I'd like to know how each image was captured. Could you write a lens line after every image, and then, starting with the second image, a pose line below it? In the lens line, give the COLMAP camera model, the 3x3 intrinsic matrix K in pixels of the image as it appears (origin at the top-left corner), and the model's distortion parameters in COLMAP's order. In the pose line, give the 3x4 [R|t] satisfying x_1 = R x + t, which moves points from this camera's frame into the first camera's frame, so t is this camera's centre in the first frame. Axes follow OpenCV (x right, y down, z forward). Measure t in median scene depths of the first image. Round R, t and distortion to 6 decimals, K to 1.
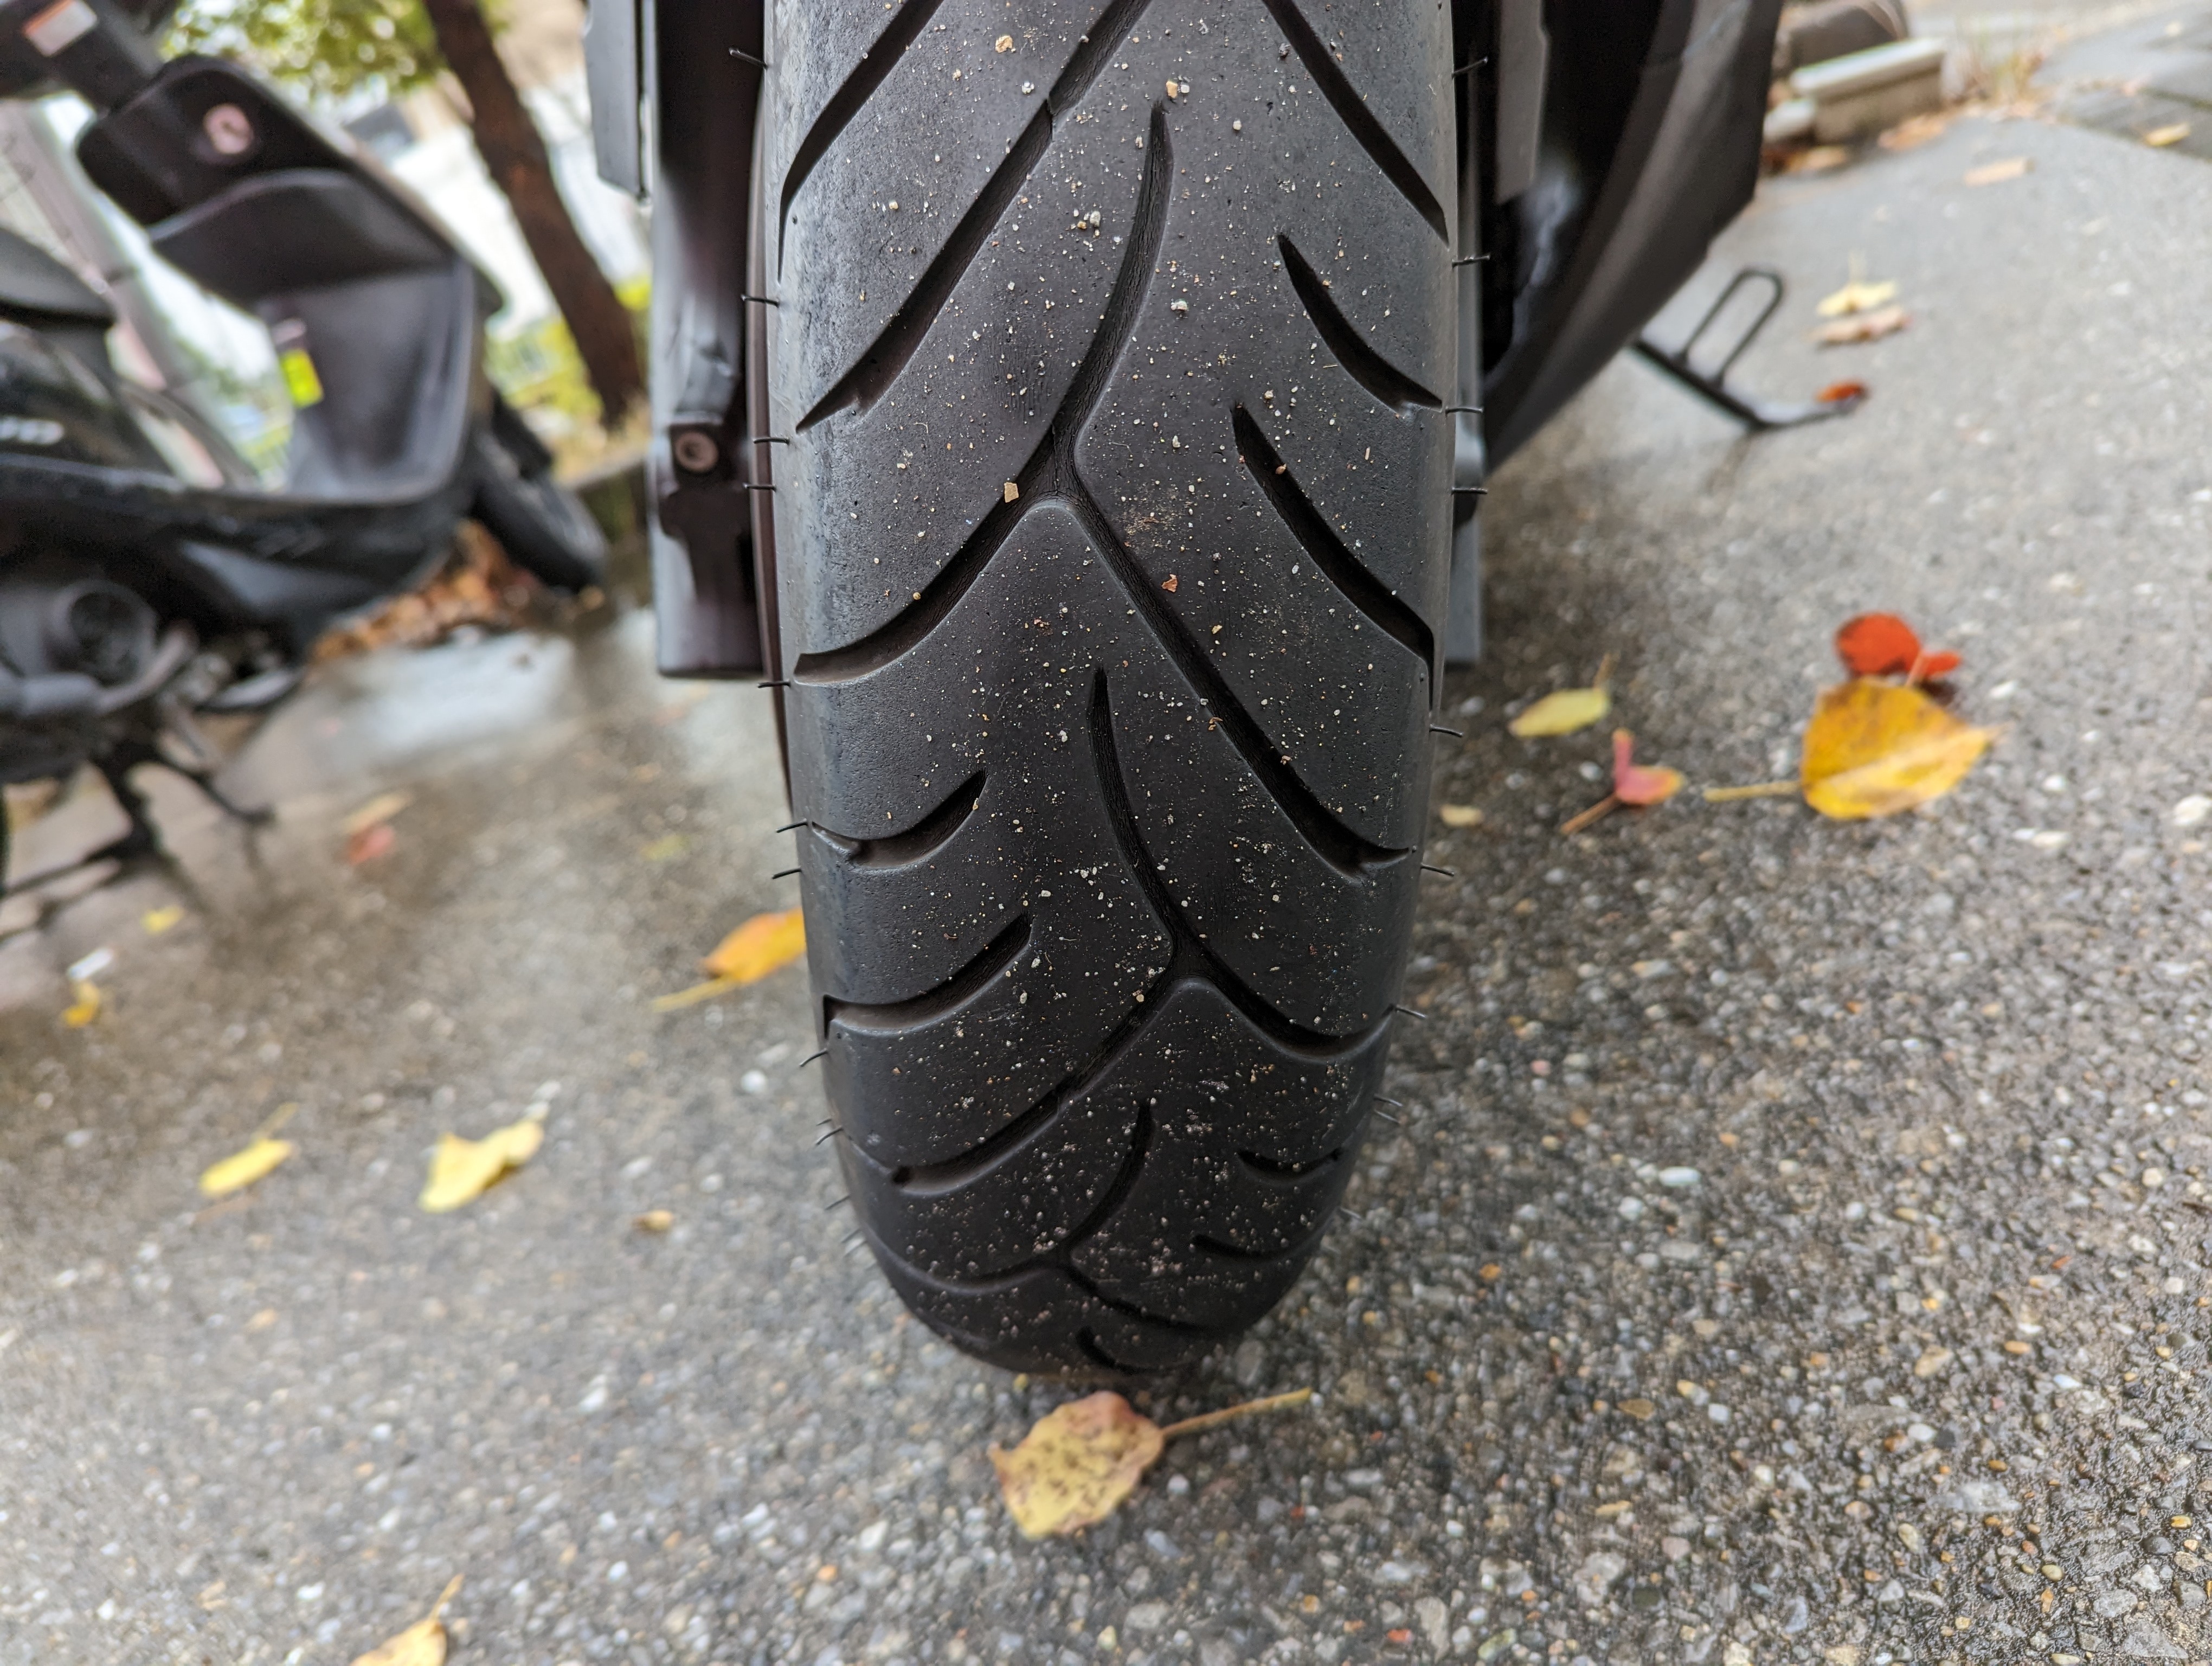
lens RADIAL K [[1541.9, 0, 1097.4], [0, 1541.9, 838.6], [0, 0, 1]] dist [0.022914, -0.032889]
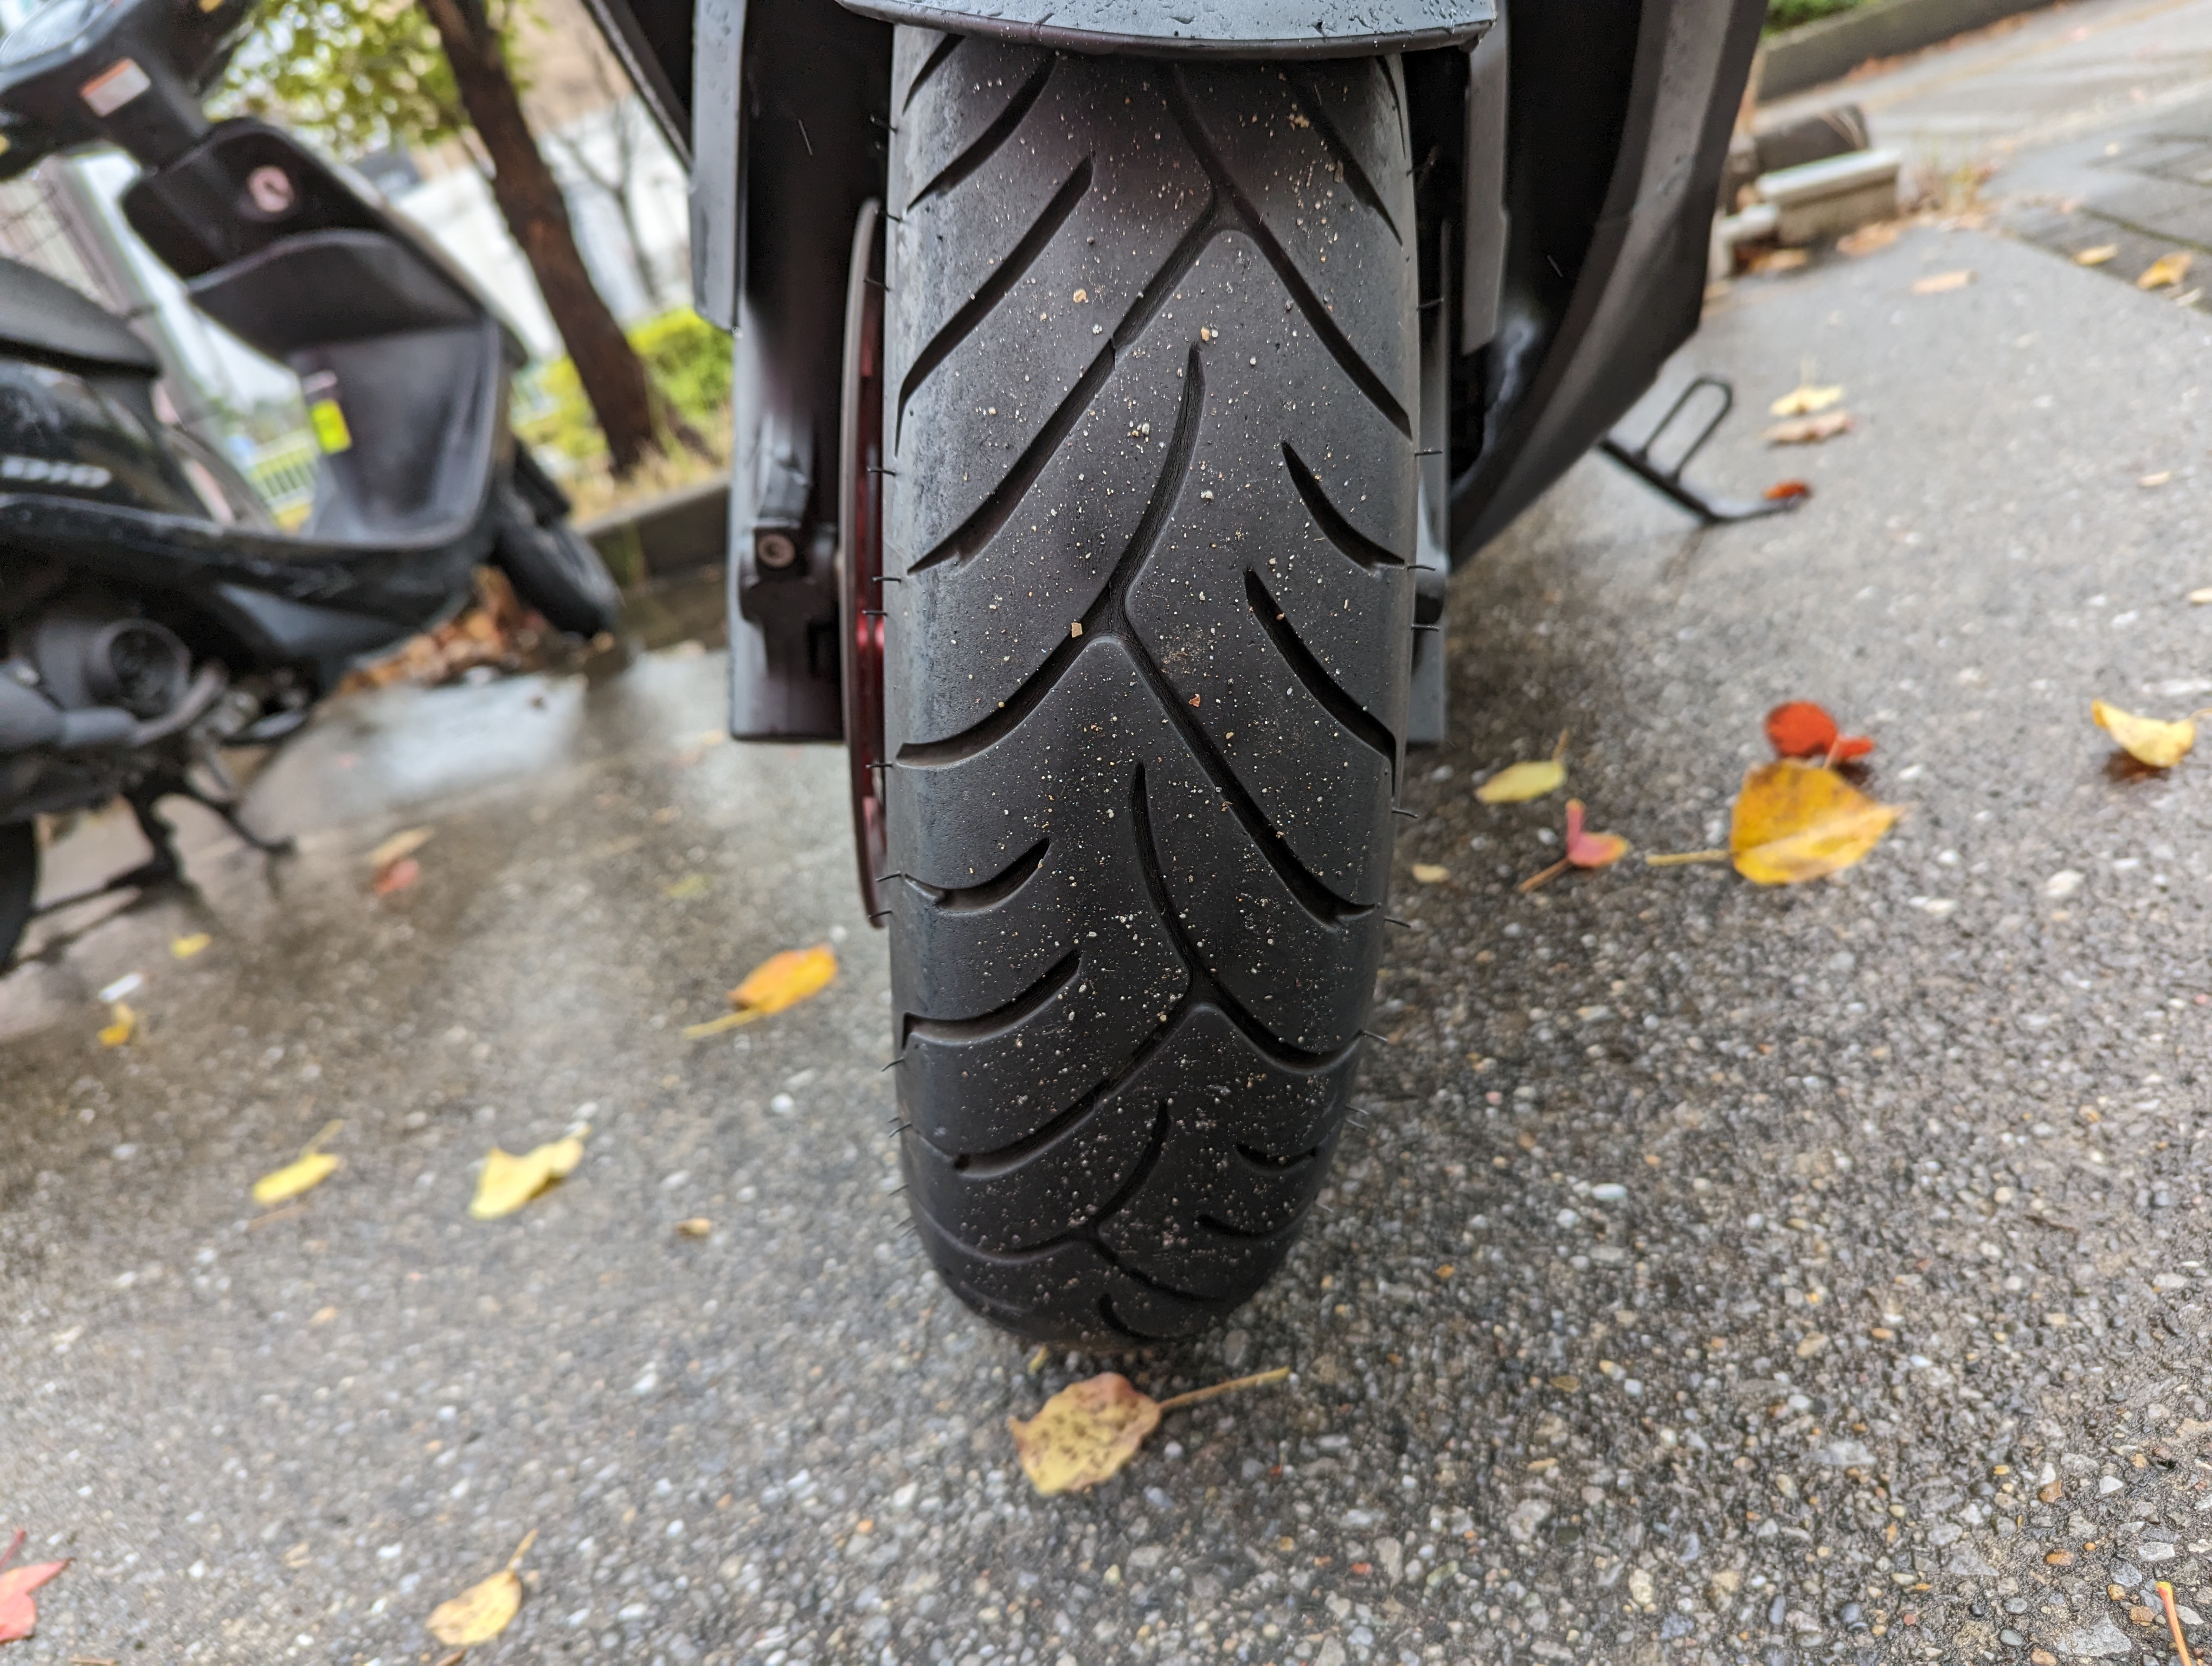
lens RADIAL K [[1545.9, 0, 1106.0], [0, 1545.9, 833.0], [0, 0, 1]] dist [0.045720, -0.056528]
pose [[0.999628, 0.021006, 0.017399, -0.025649], [-0.020425, 0.999251, -0.032881, -0.003701], [-0.018077, 0.032514, 0.999308, -0.161882]]
